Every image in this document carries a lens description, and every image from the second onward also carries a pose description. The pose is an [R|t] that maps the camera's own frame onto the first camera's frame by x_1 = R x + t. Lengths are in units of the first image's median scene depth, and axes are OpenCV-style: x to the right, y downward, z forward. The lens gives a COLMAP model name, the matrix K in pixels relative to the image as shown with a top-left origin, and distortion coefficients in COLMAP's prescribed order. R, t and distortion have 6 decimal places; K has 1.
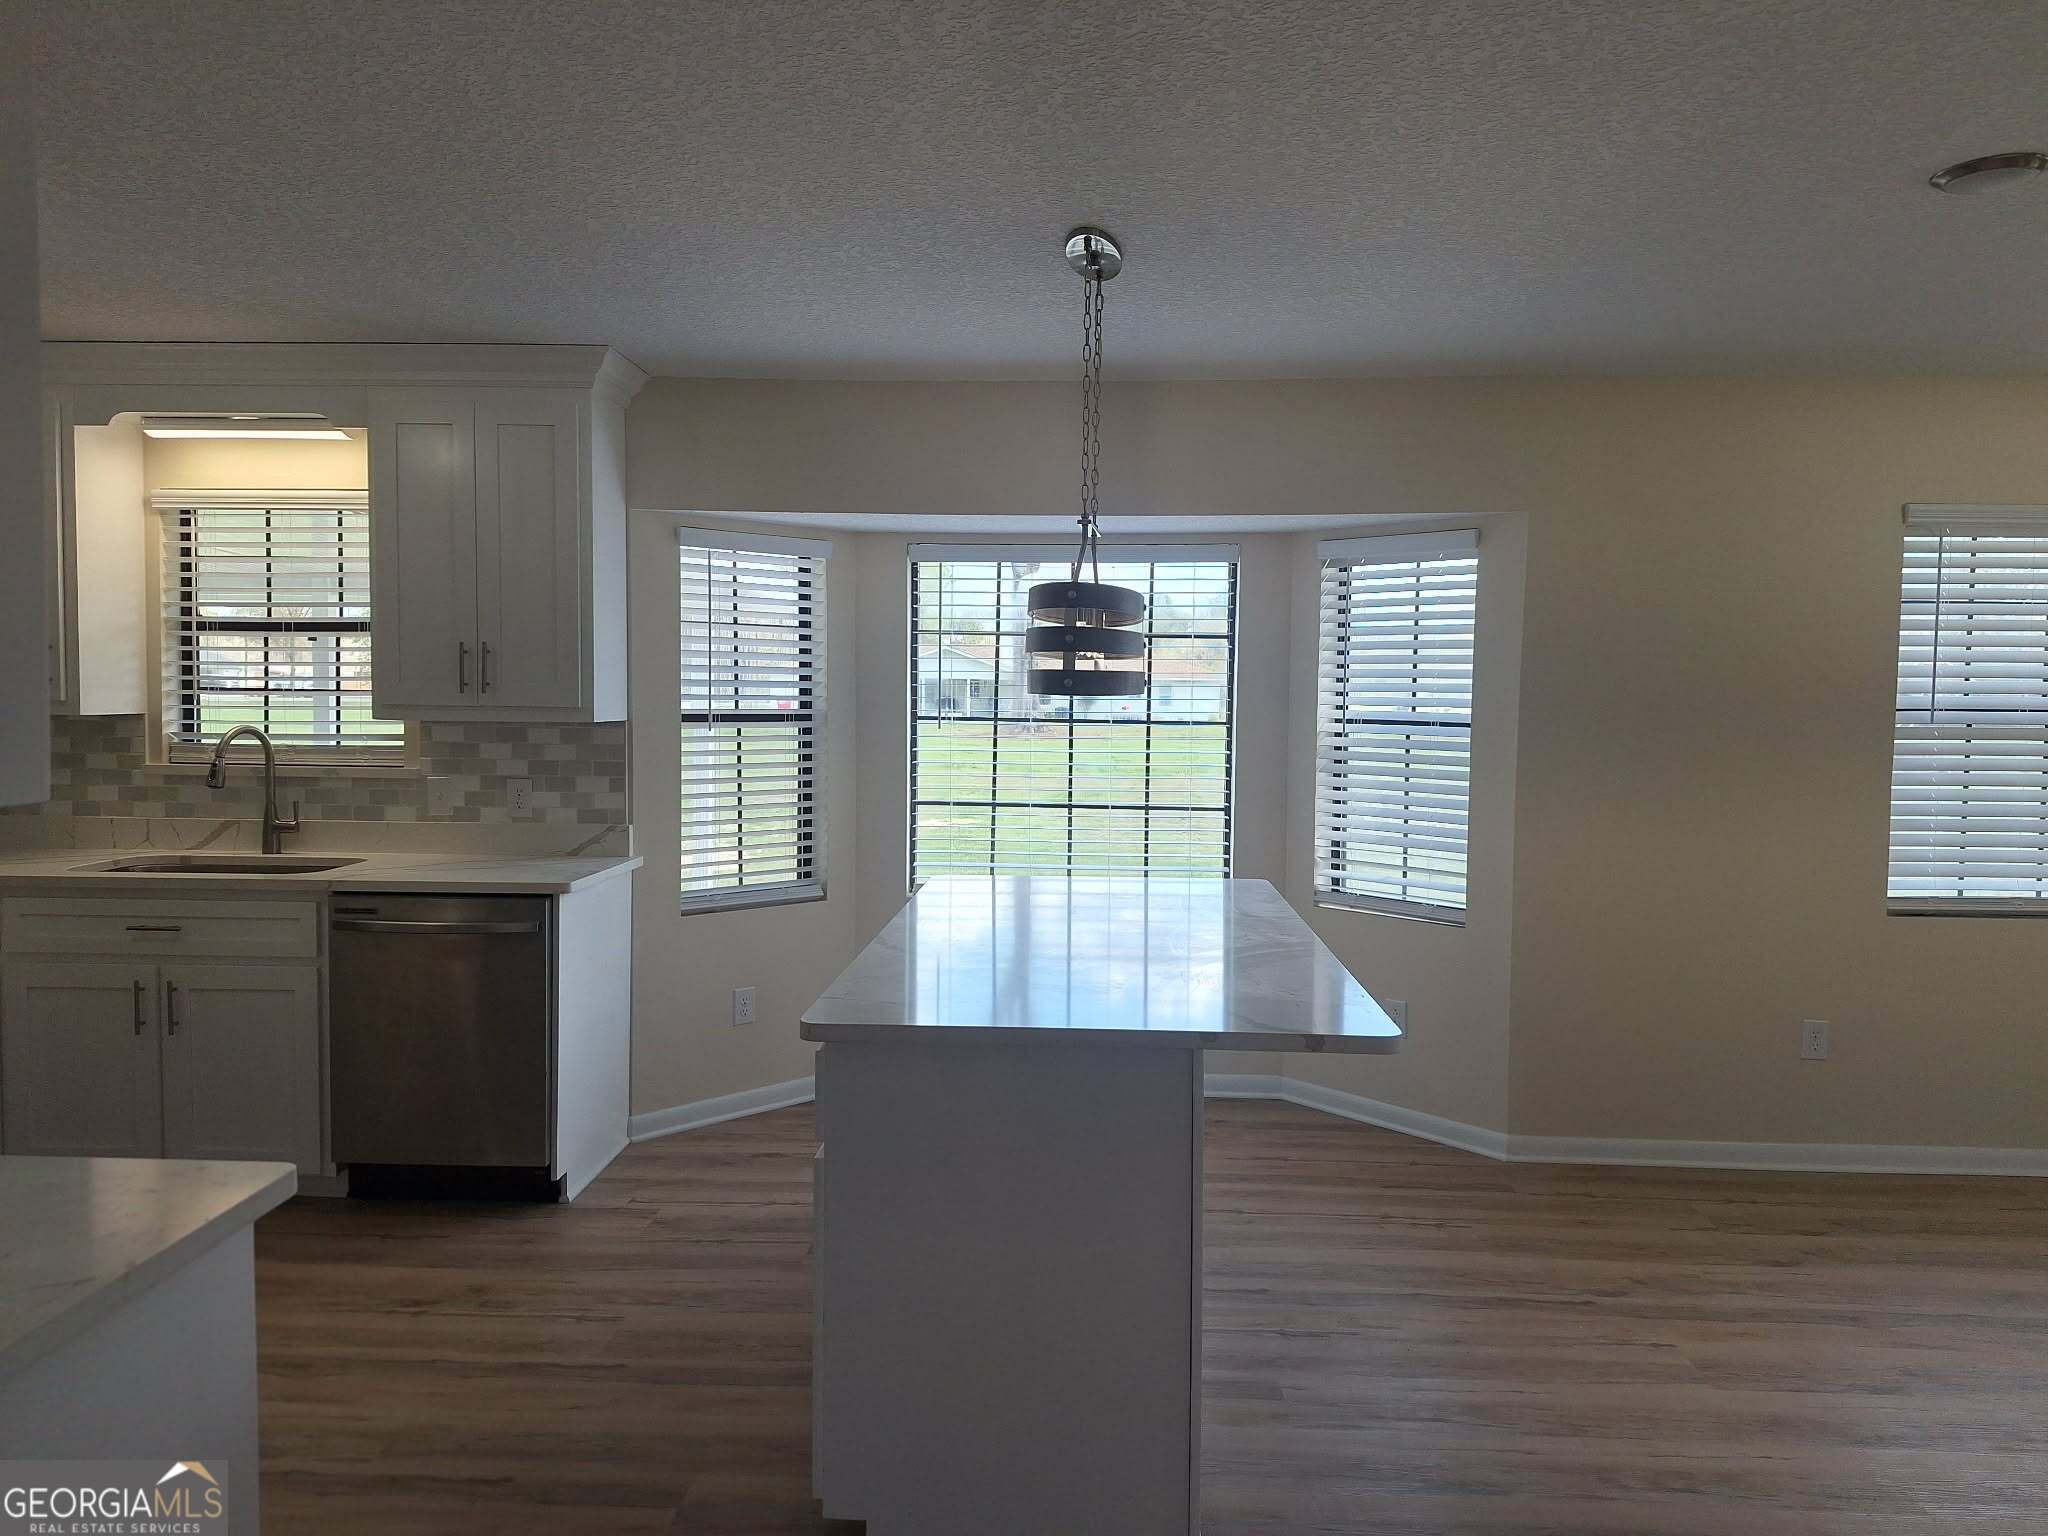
lens RADIAL K [[1418.8, 0, 1021.0], [0, 1418.8, 759.9], [0, 0, 1]] dist [0.086996, -0.106547]
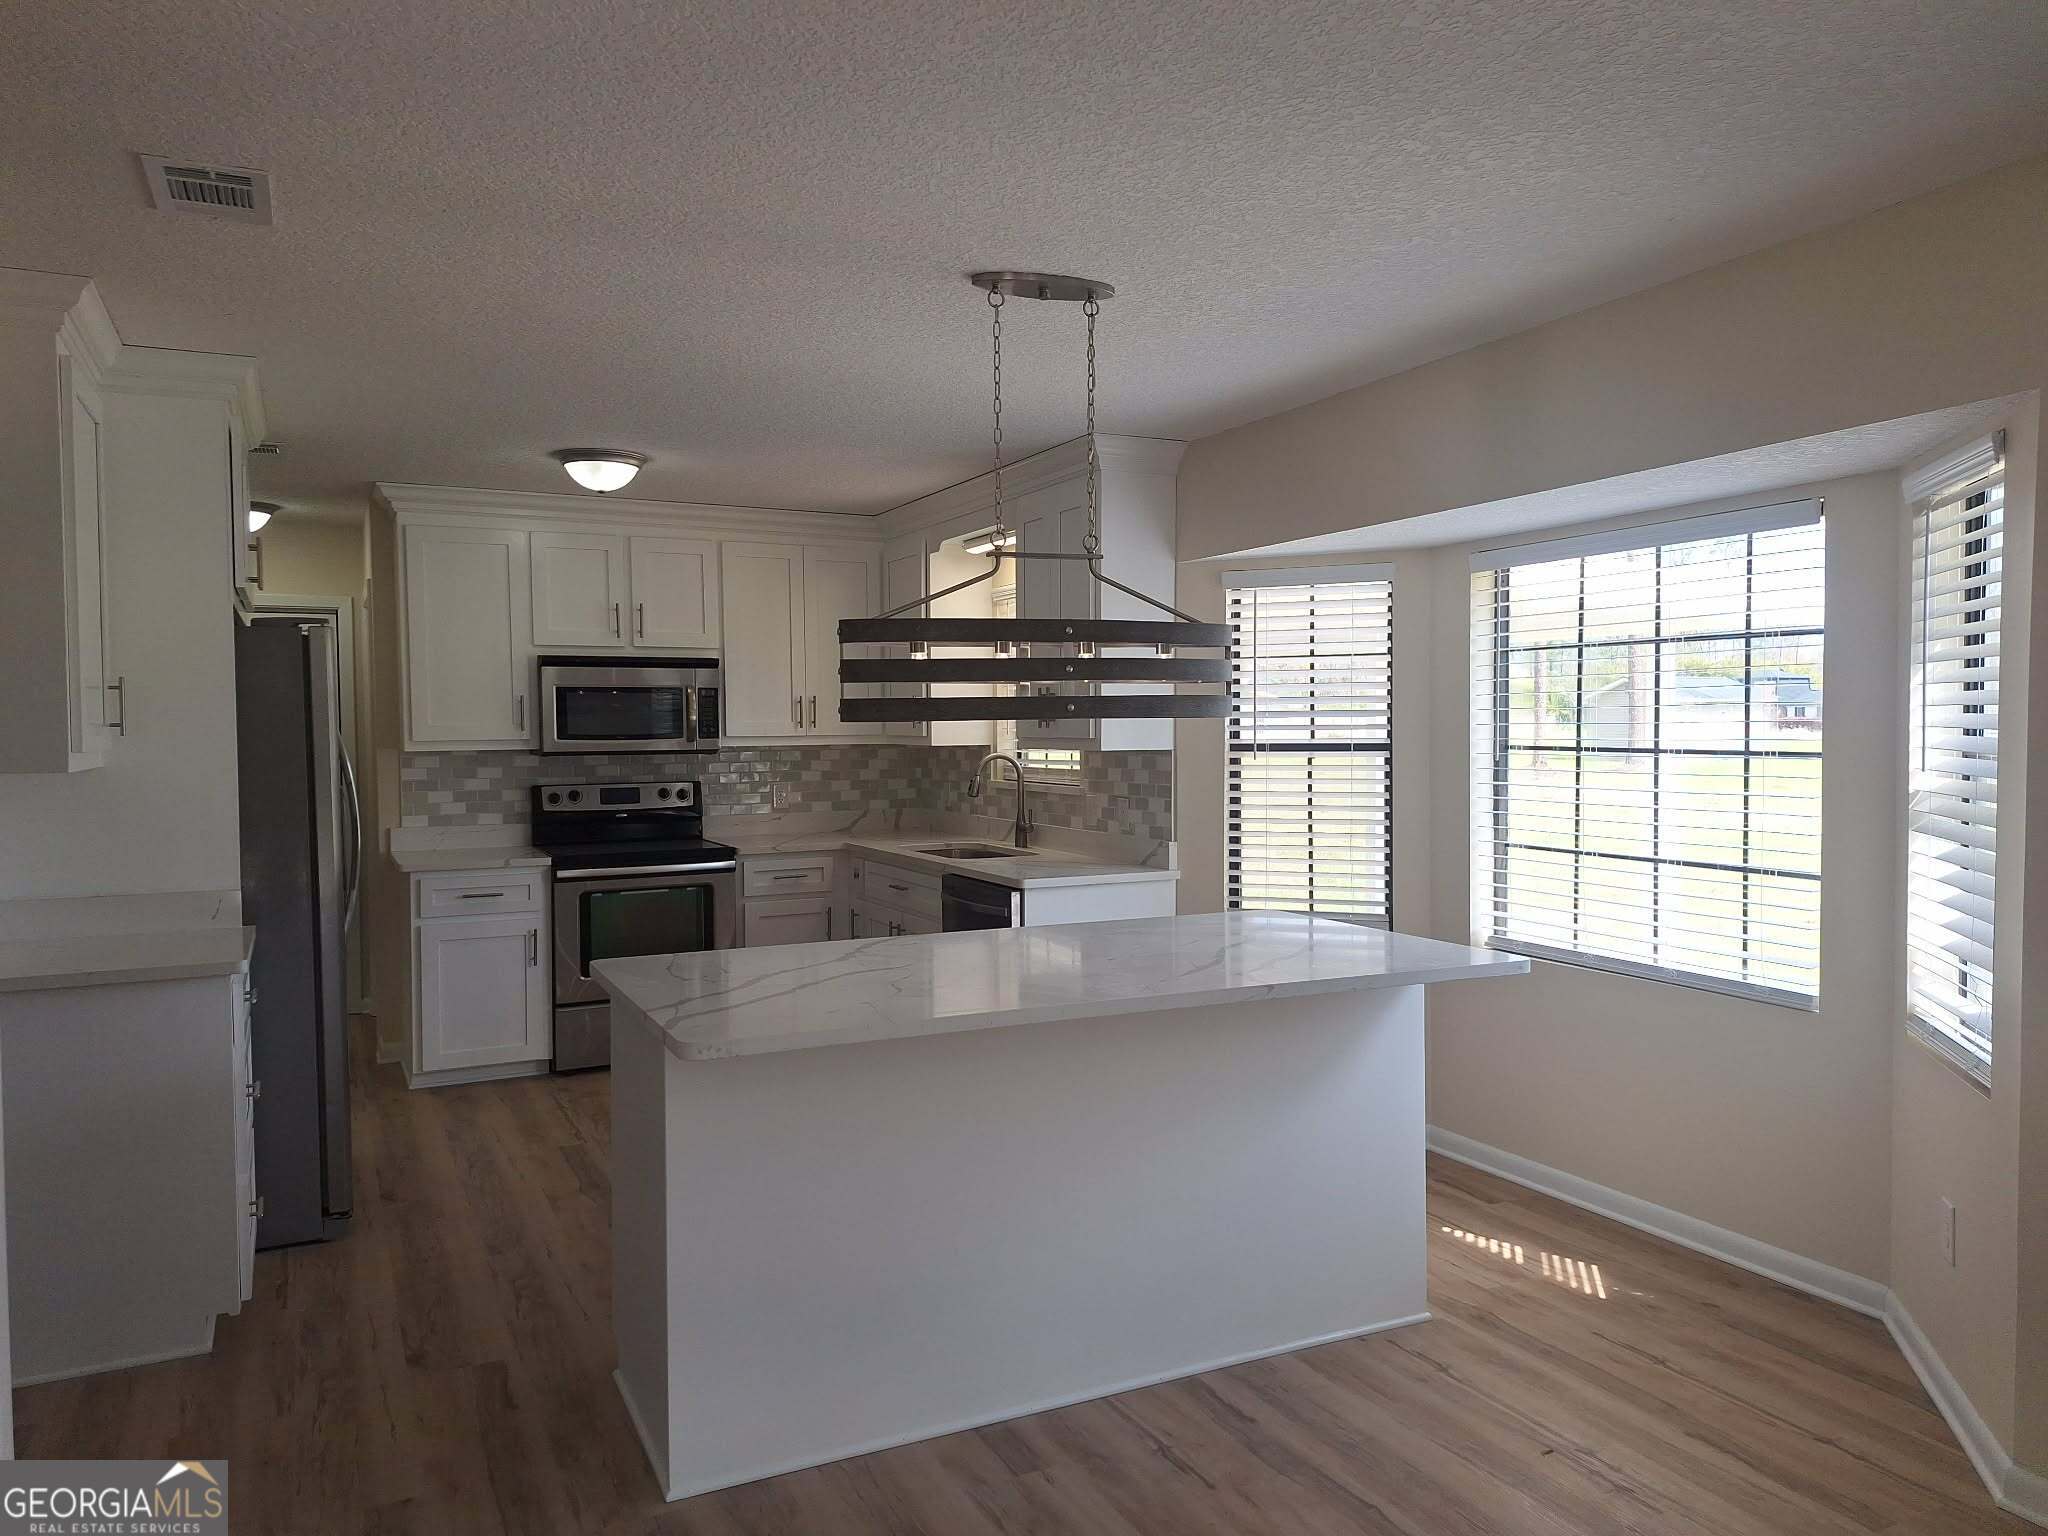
lens RADIAL K [[1421.8, 0, 1025.8], [0, 1421.8, 776.9], [0, 0, 1]] dist [0.120337, -0.137268]
pose [[0.472770, 0.018256, -0.880997, 0.659759], [-0.028983, 0.999567, 0.005160, -0.008297], [0.880709, 0.023095, 0.473094, 0.361861]]
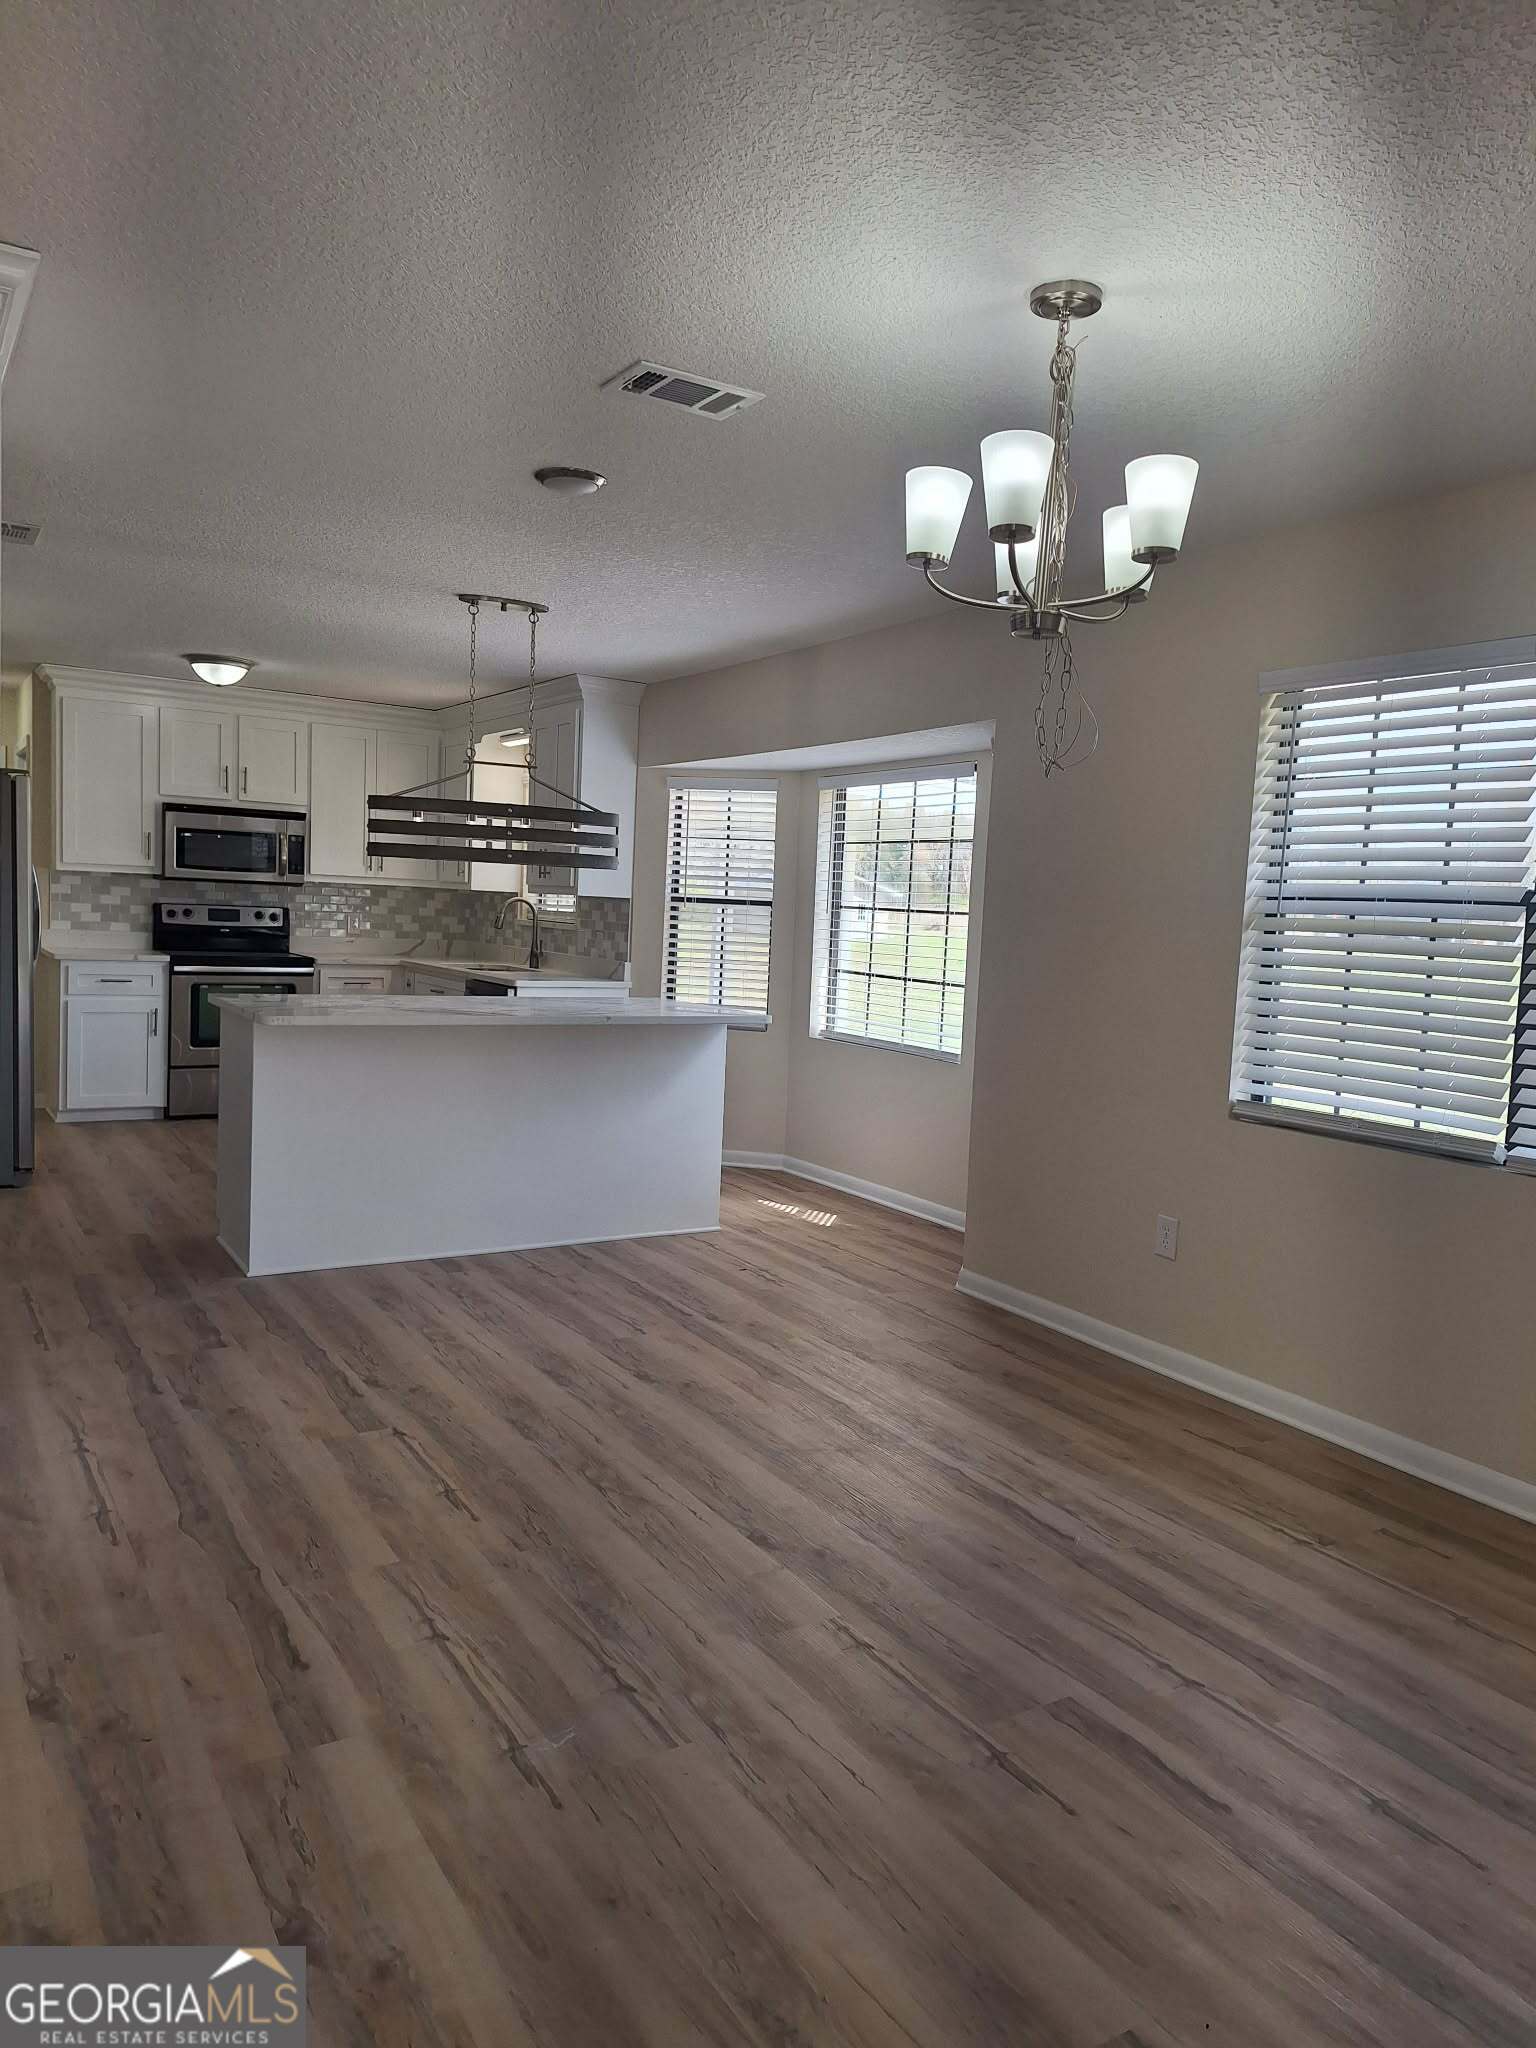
lens RADIAL K [[1437.4, 0, 810.4], [0, 1437.4, 1022.1], [0, 0, 1]] dist [0.098455, -0.137014]
pose [[0.566992, 0.080450, -0.819785, 1.189197], [-0.079331, 0.995926, 0.042867, 0.026538], [0.819894, 0.040729, 0.571065, 0.235845]]
